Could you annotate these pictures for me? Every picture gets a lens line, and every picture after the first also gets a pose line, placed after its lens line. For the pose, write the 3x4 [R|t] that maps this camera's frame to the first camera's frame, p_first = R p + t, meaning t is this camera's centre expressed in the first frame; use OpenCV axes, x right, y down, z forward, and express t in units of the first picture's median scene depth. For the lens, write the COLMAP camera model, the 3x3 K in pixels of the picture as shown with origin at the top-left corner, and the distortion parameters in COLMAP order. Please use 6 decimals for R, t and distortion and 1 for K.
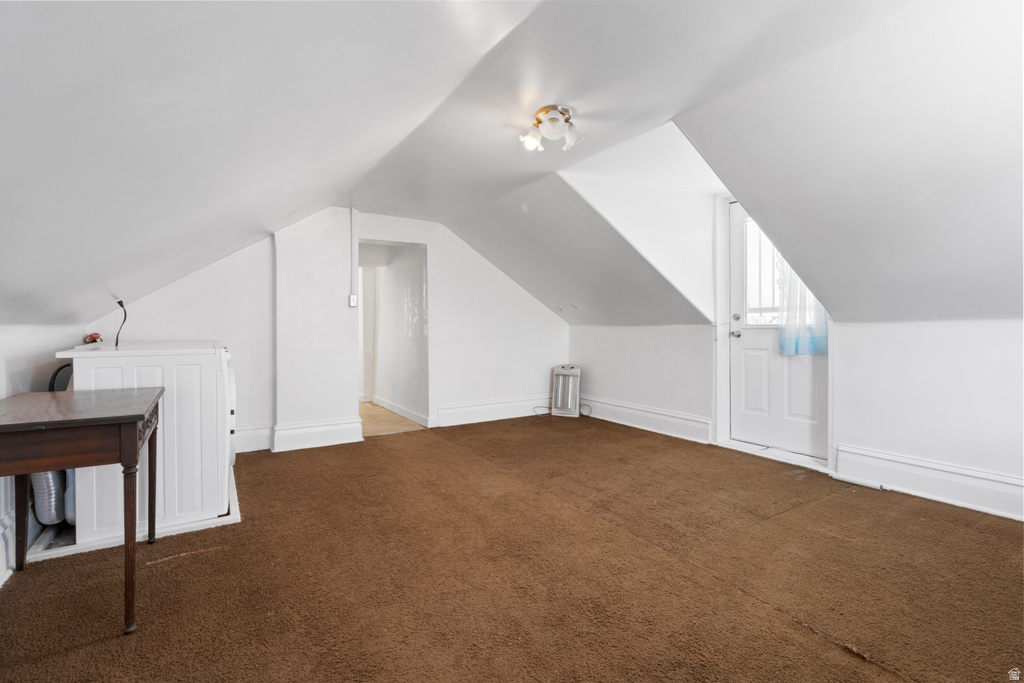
lens RADIAL K [[469.5, 0, 515.7], [0, 469.5, 332.3], [0, 0, 1]] dist [0.002982, 0.000565]
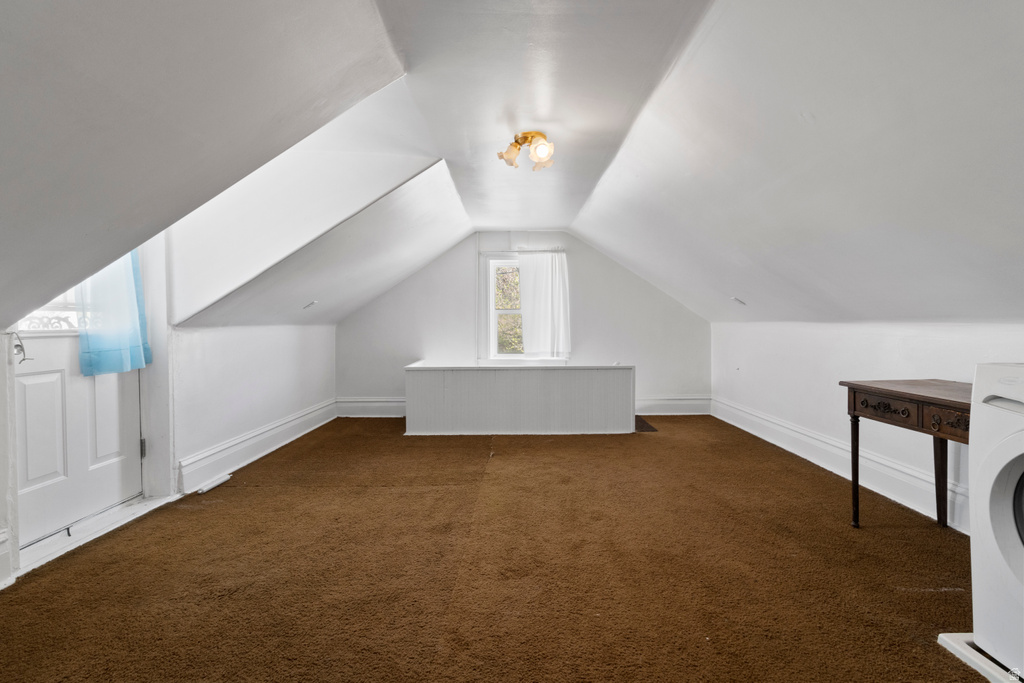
lens RADIAL K [[469.5, 0, 516.0], [0, 469.5, 335.8], [0, 0, 1]] dist [0.002982, 0.000565]
pose [[-0.849704, -0.003648, 0.527248, -0.307108], [0.014696, 0.999424, 0.030598, -0.020997], [-0.527056, 0.033748, -0.849160, 1.257264]]
